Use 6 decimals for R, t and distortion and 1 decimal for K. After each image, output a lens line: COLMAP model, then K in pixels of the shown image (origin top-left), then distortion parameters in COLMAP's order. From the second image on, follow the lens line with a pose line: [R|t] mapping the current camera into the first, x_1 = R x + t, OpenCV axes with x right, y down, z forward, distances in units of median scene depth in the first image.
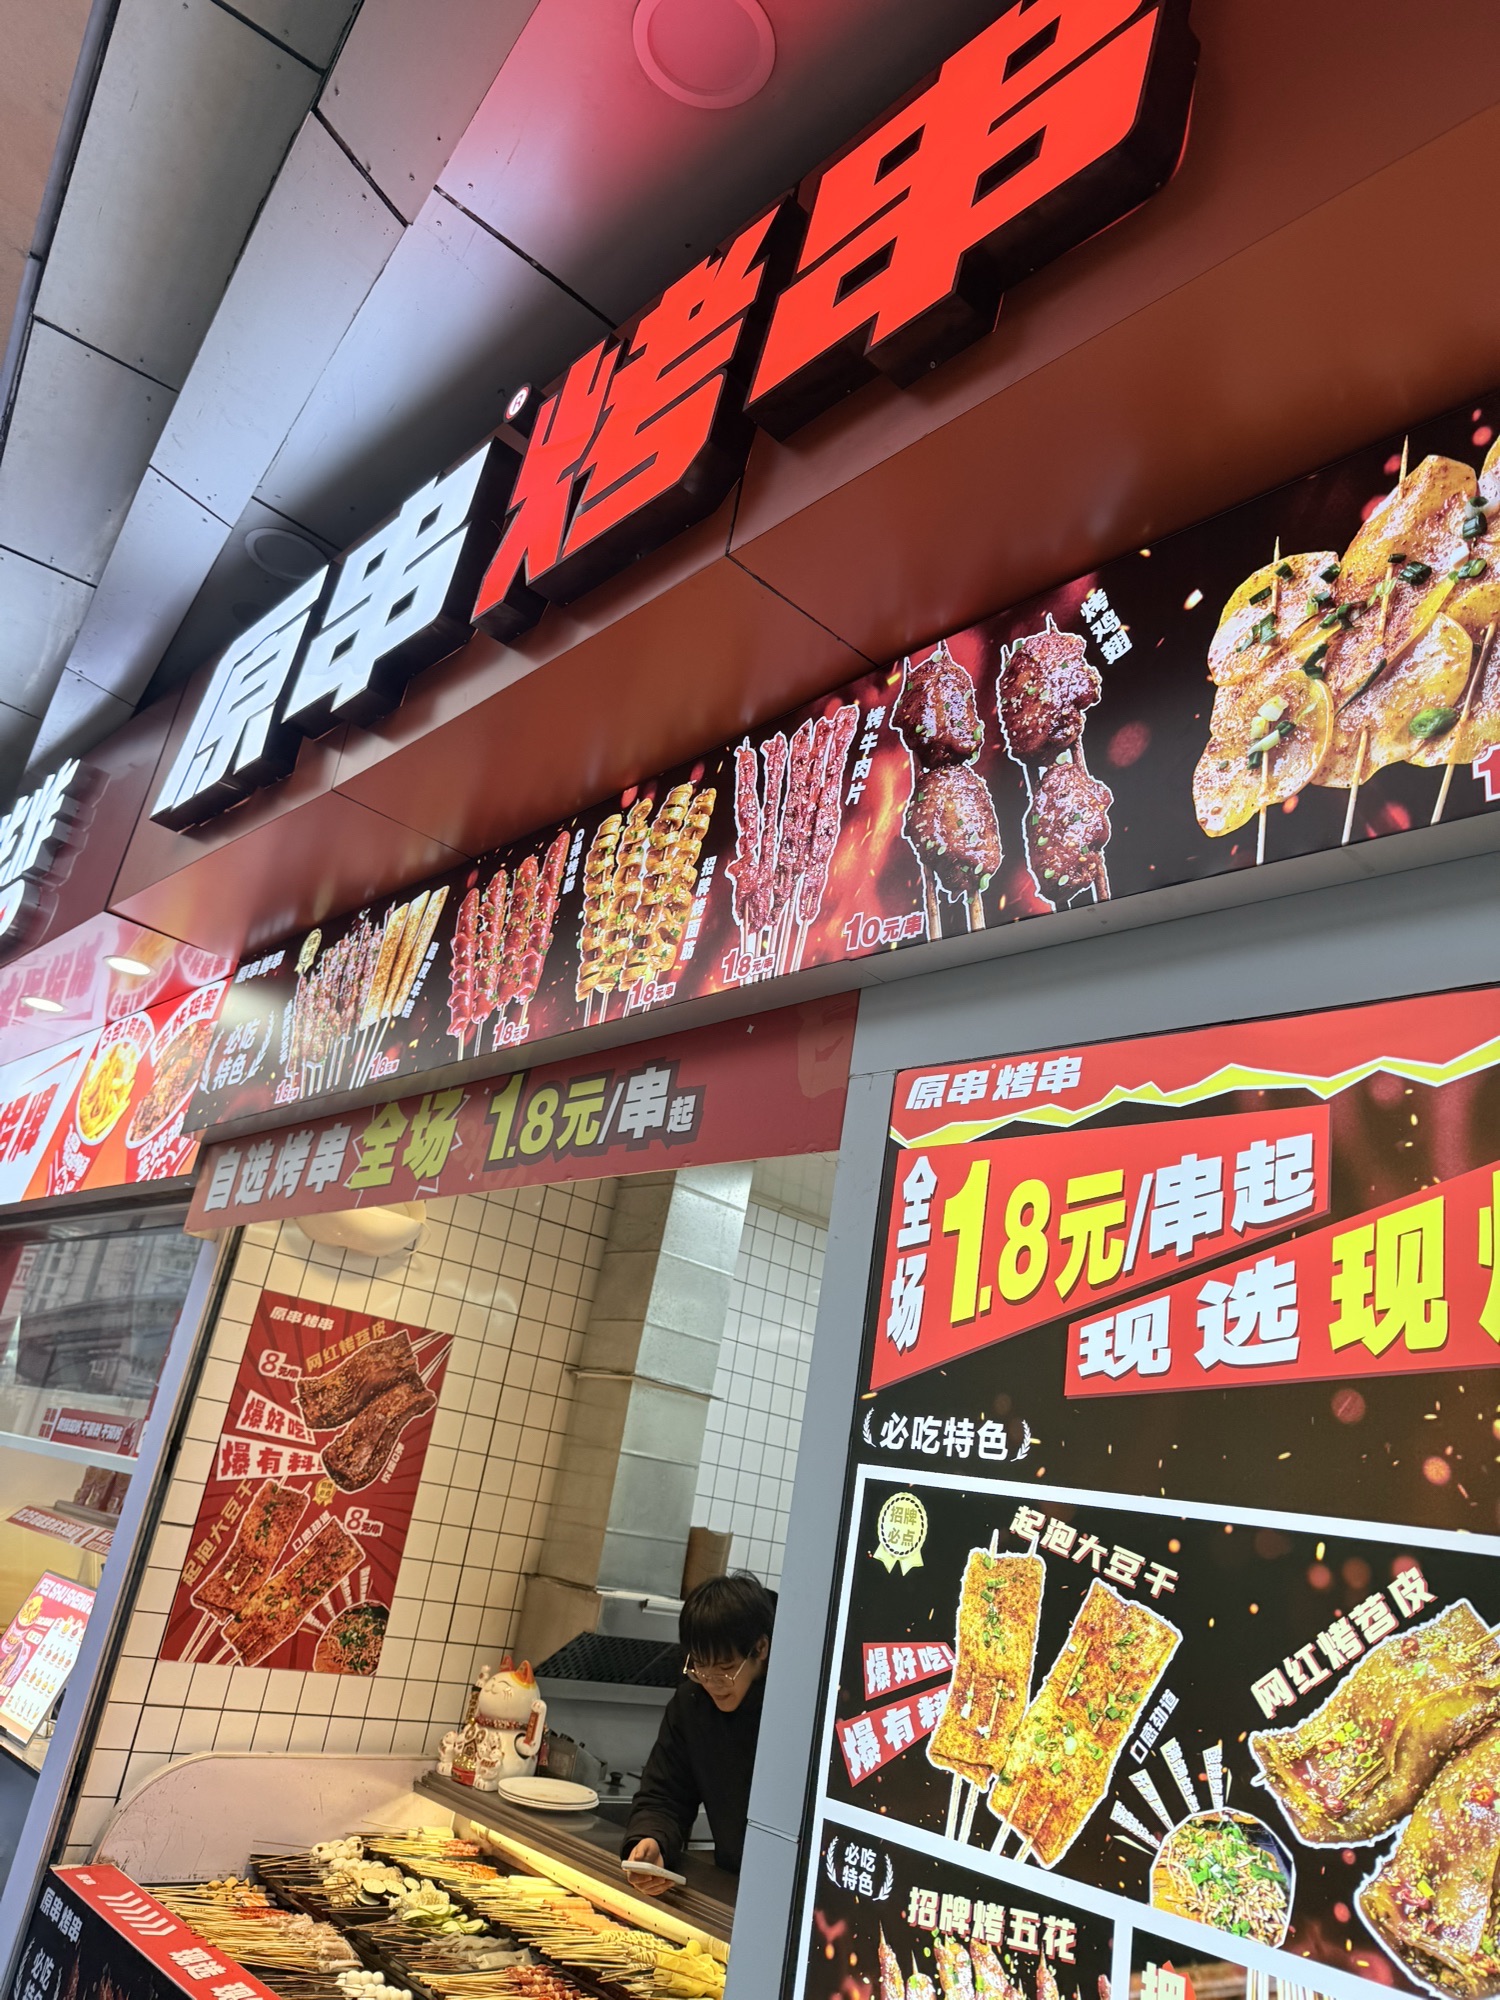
lens RADIAL K [[1401.9, 0, 735.0], [0, 1401.9, 993.9], [0, 0, 1]] dist [-0.025053, 0.012199]
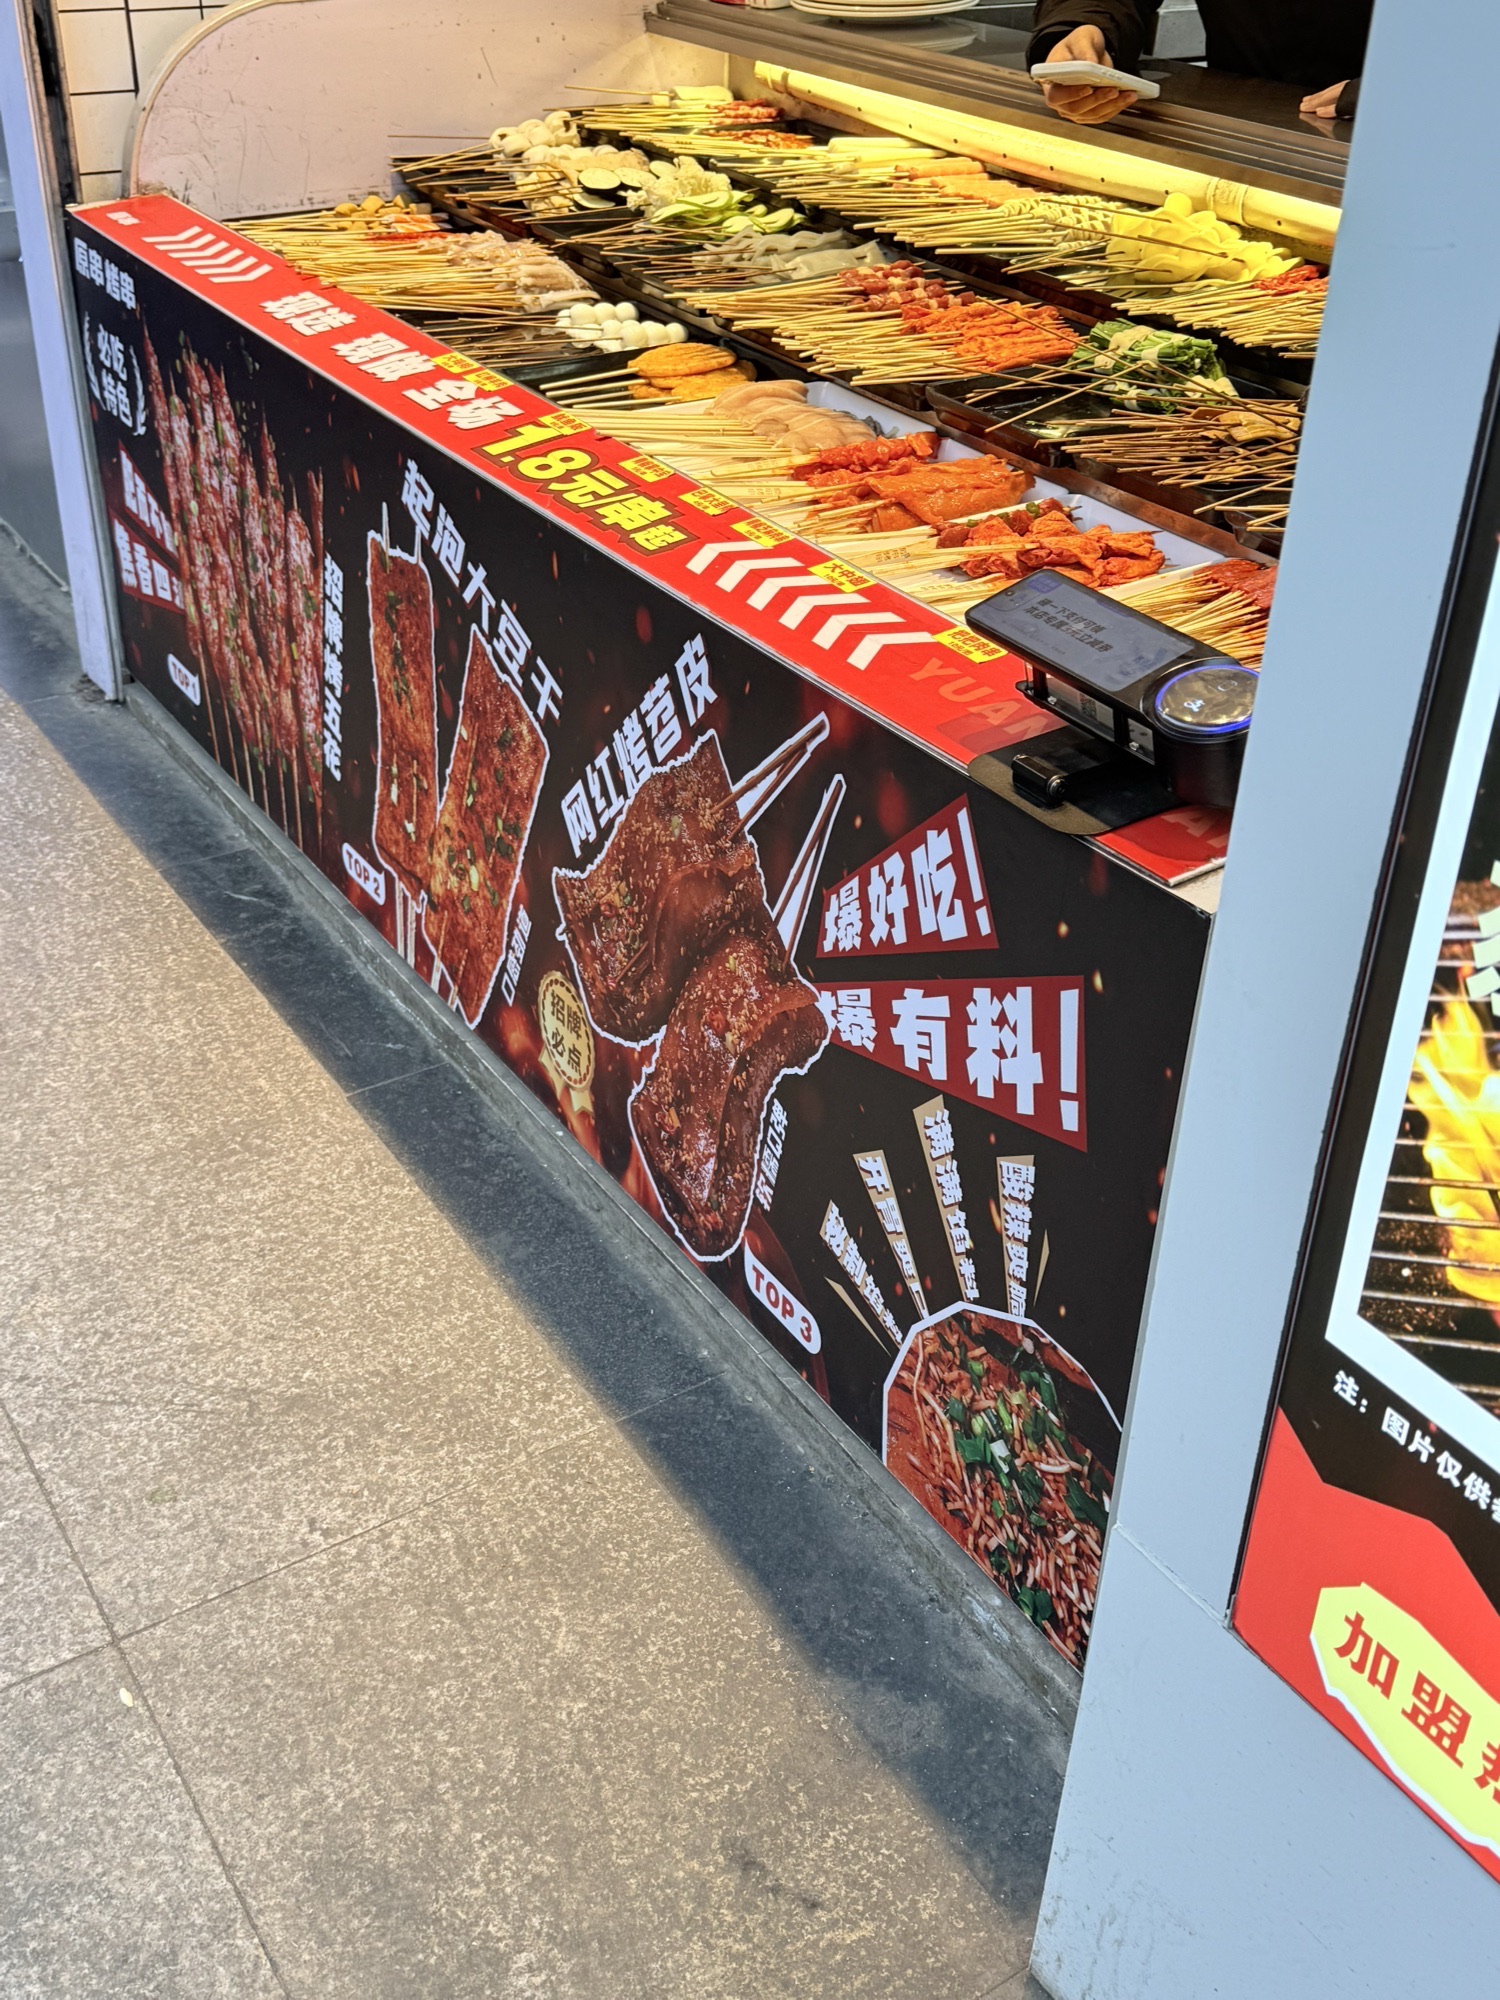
lens RADIAL K [[2075.0, 0, 744.7], [0, 2075.0, 1001.6], [0, 0, 1]] dist [0.013513, 0.000000]
pose [[0.975931, -0.020226, -0.217141, -0.023081], [0.185655, 0.599459, 0.778577, 0.198870], [0.114420, -0.800150, 0.588785, 0.242449]]
